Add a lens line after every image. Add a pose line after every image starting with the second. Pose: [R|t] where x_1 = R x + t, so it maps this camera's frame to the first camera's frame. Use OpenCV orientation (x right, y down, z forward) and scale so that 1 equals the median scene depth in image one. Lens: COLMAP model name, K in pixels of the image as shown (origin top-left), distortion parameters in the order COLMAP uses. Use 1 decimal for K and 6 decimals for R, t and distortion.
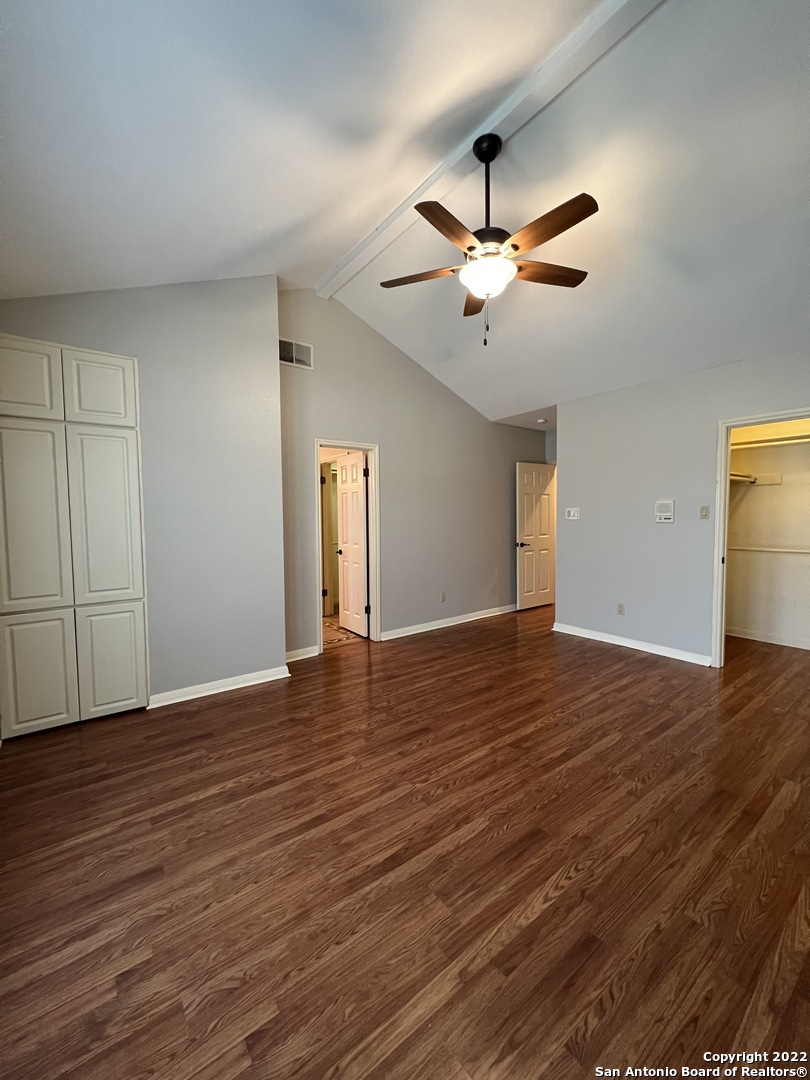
lens RADIAL K [[431.6, 0, 407.5], [0, 431.6, 540.4], [0, 0, 1]] dist [-0.000203, 0.000219]
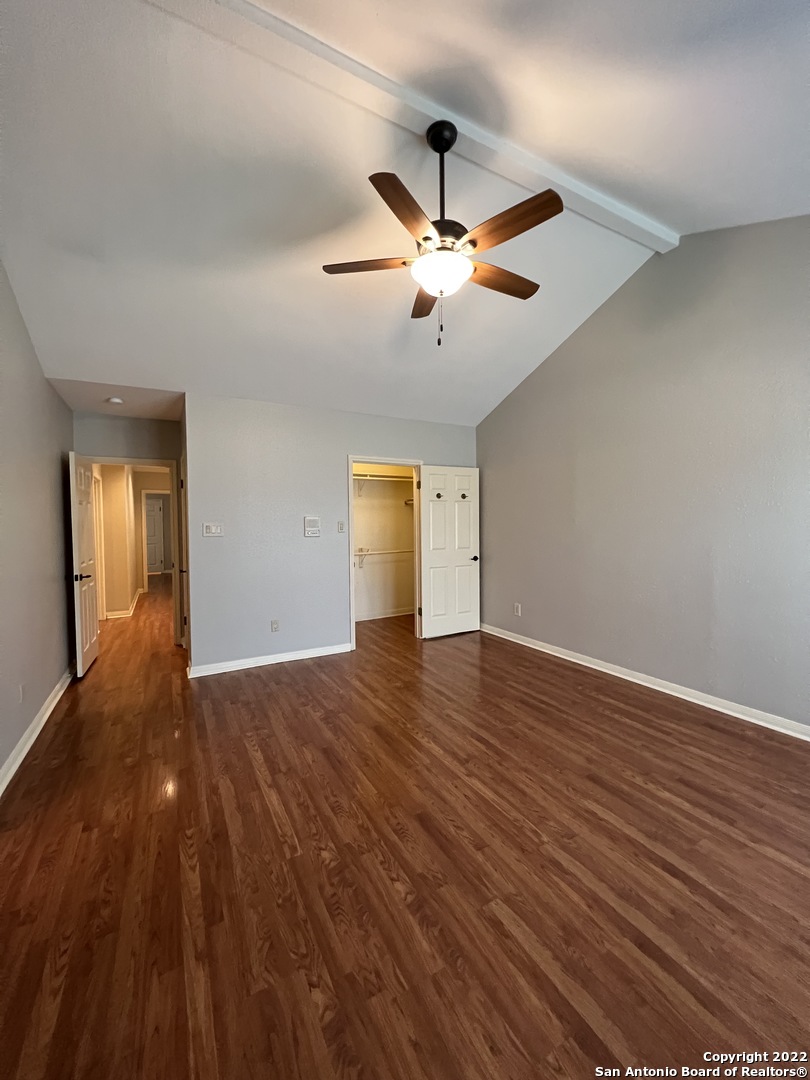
lens RADIAL K [[431.6, 0, 406.6], [0, 431.6, 538.5], [0, 0, 1]] dist [-0.000203, 0.000219]
pose [[0.141850, -0.028722, 0.989471, -0.753296], [0.067685, 0.997521, 0.019252, -0.066287], [-0.987571, 0.064241, 0.143442, 0.973151]]
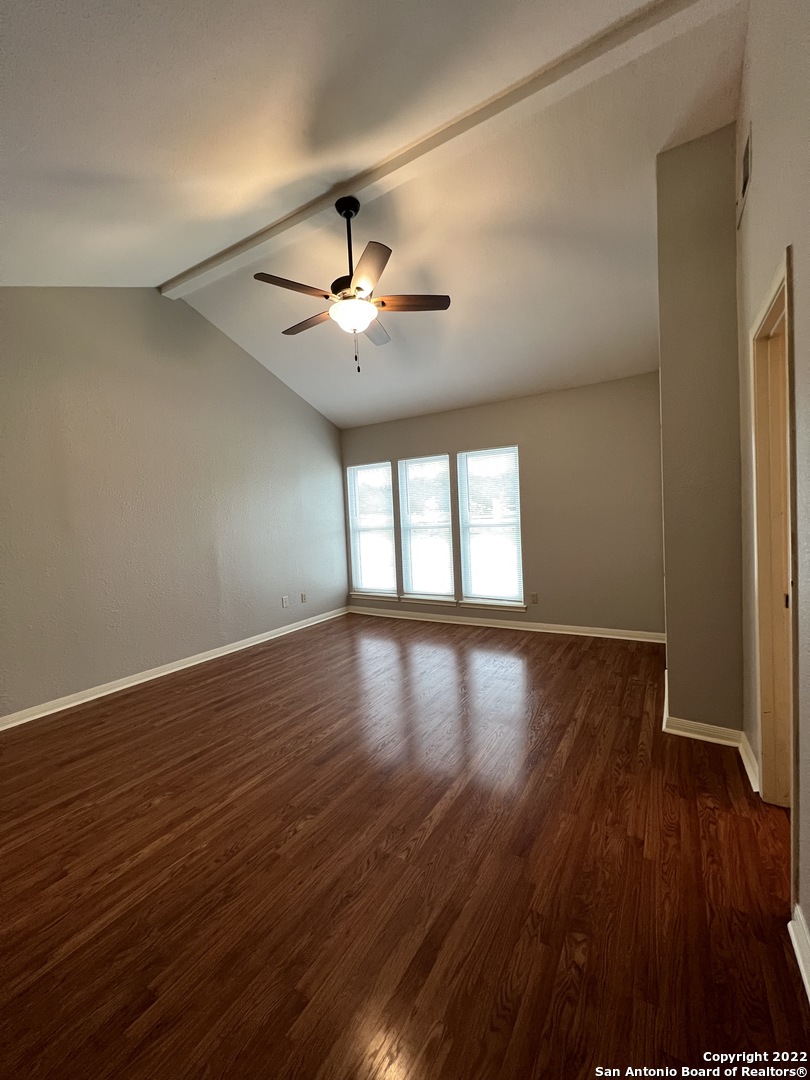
lens RADIAL K [[431.6, 0, 407.6], [0, 431.6, 537.2], [0, 0, 1]] dist [-0.000203, 0.000219]
pose [[-0.930648, 0.073038, -0.358551, 0.515265], [0.035058, 0.993166, 0.111317, -0.138584], [0.364232, 0.091027, -0.926849, 2.185775]]
